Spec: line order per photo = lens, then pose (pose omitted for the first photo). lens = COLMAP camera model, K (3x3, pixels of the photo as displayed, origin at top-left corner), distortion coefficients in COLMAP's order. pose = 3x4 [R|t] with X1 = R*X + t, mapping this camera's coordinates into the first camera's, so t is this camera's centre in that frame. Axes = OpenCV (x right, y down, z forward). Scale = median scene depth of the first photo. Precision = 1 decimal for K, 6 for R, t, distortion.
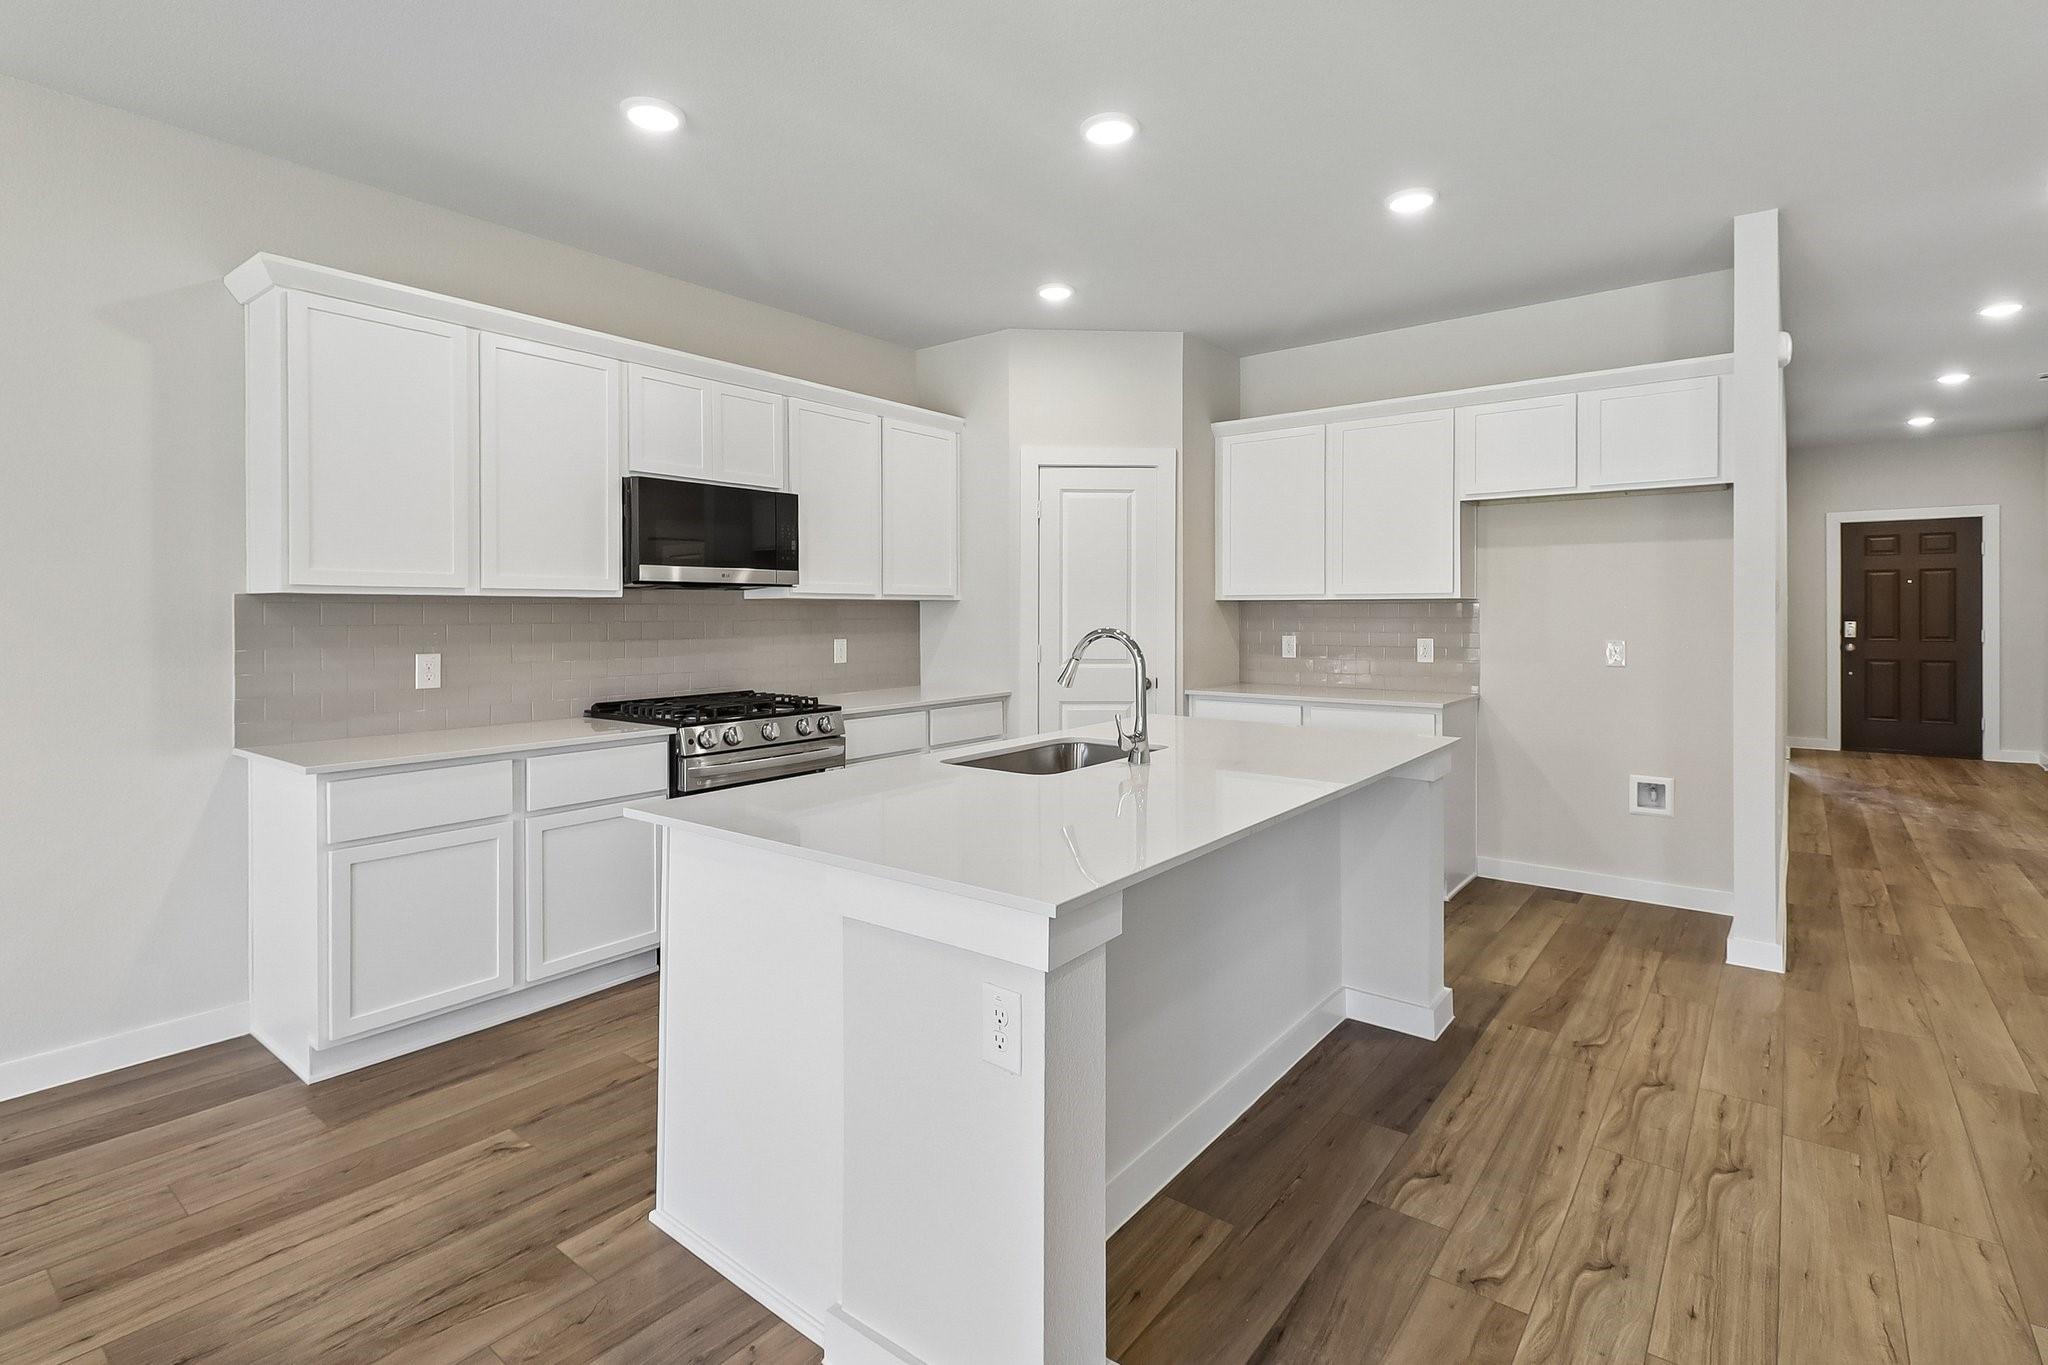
lens RADIAL K [[970.8, 0, 1024.0], [0, 970.8, 682.5], [0, 0, 1]] dist [-0.001502, -0.000294]
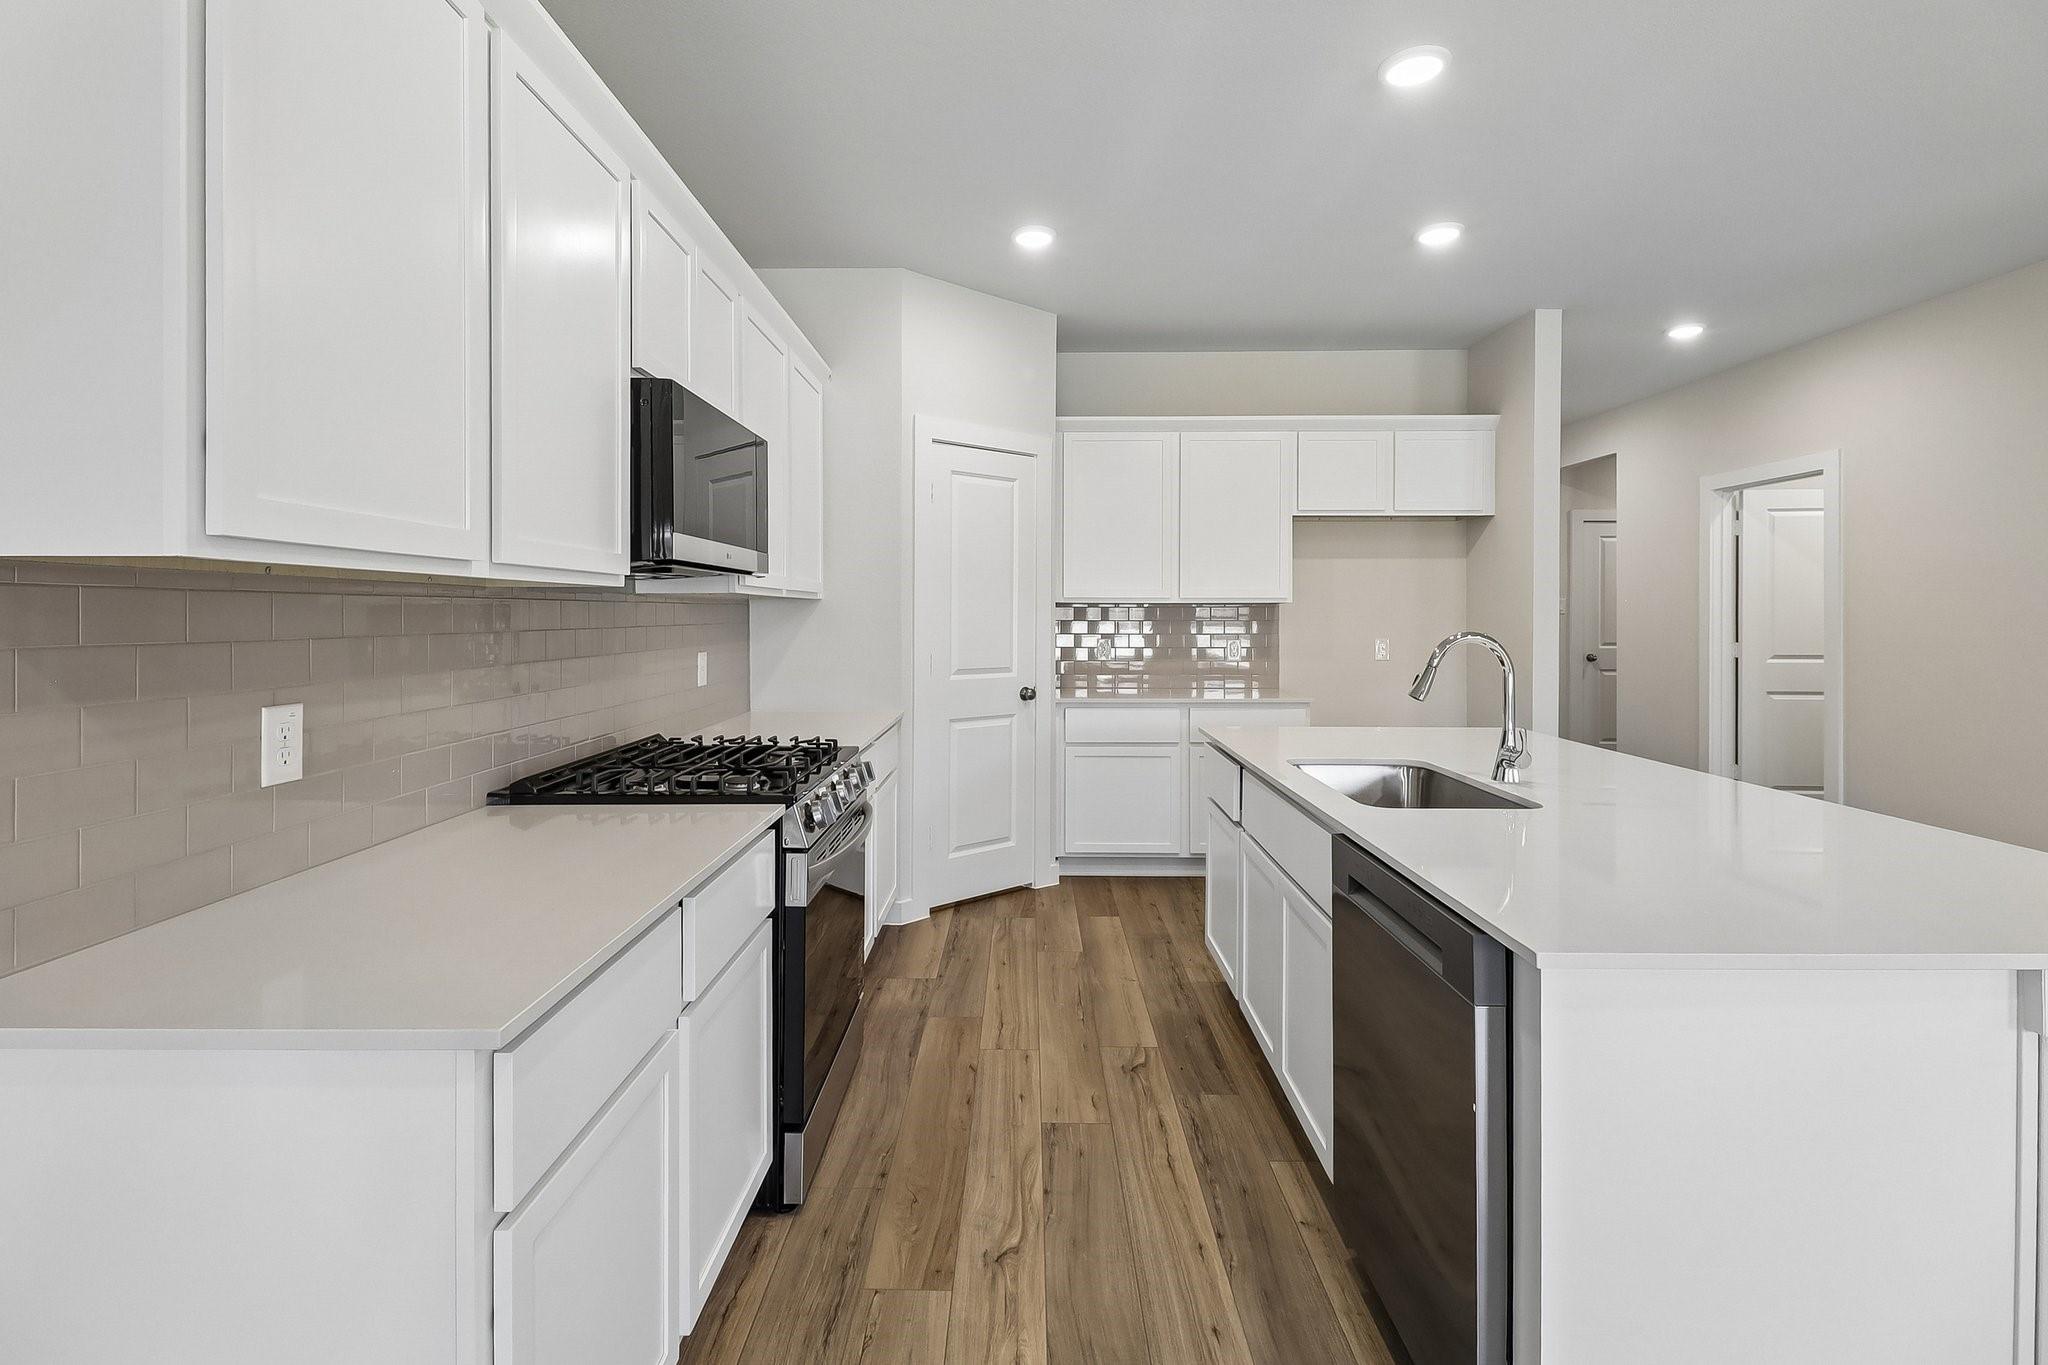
lens RADIAL K [[956.6, 0, 1019.0], [0, 956.6, 615.1], [0, 0, 1]] dist [0.027170, -0.000082]
pose [[0.792881, 0.001132, 0.609376, -0.492669], [0.044722, 0.997194, -0.060042, -0.023039], [-0.607734, 0.074858, 0.790605, 0.357026]]
